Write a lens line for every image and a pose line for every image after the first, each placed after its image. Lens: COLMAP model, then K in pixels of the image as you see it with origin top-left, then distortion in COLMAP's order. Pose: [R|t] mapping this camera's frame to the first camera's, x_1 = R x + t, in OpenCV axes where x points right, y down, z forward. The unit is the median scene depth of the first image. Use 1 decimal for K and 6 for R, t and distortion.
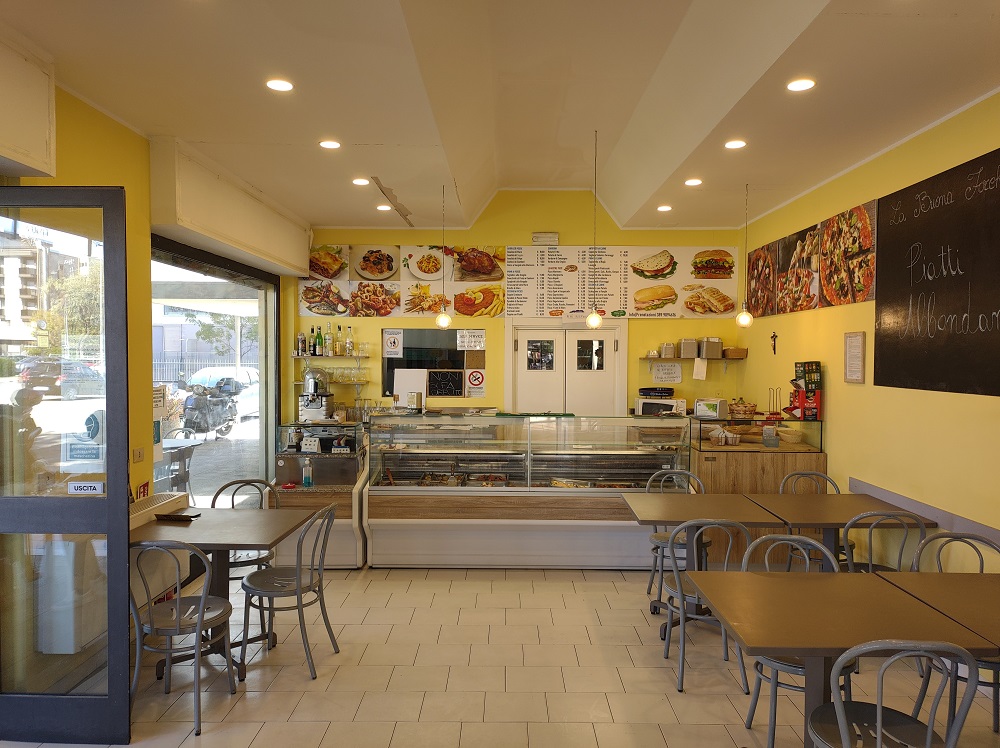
lens RADIAL K [[727.6, 0, 500.7], [0, 727.6, 370.4], [0, 0, 1]] dist [0.064311, -0.057308]
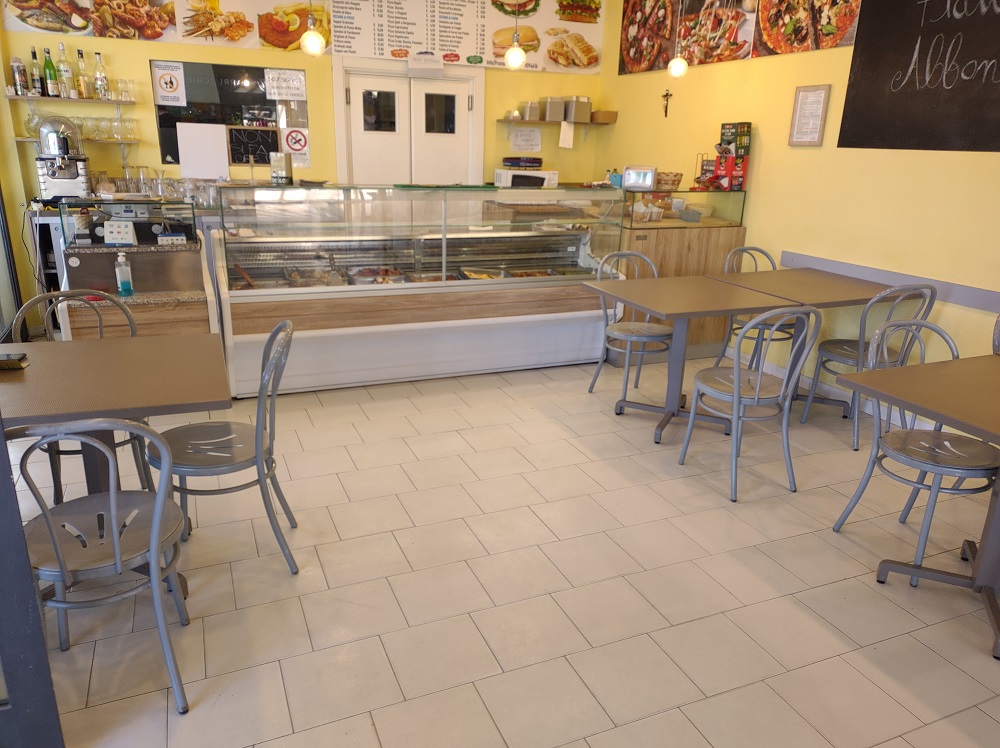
lens RADIAL K [[727.6, 0, 500.7], [0, 727.6, 370.4], [0, 0, 1]] dist [0.064311, -0.057308]
pose [[0.915557, -0.099922, 0.389578, -0.167138], [-0.015780, 0.958975, 0.283050, 0.021264], [-0.401879, -0.265296, 0.876420, 0.192428]]
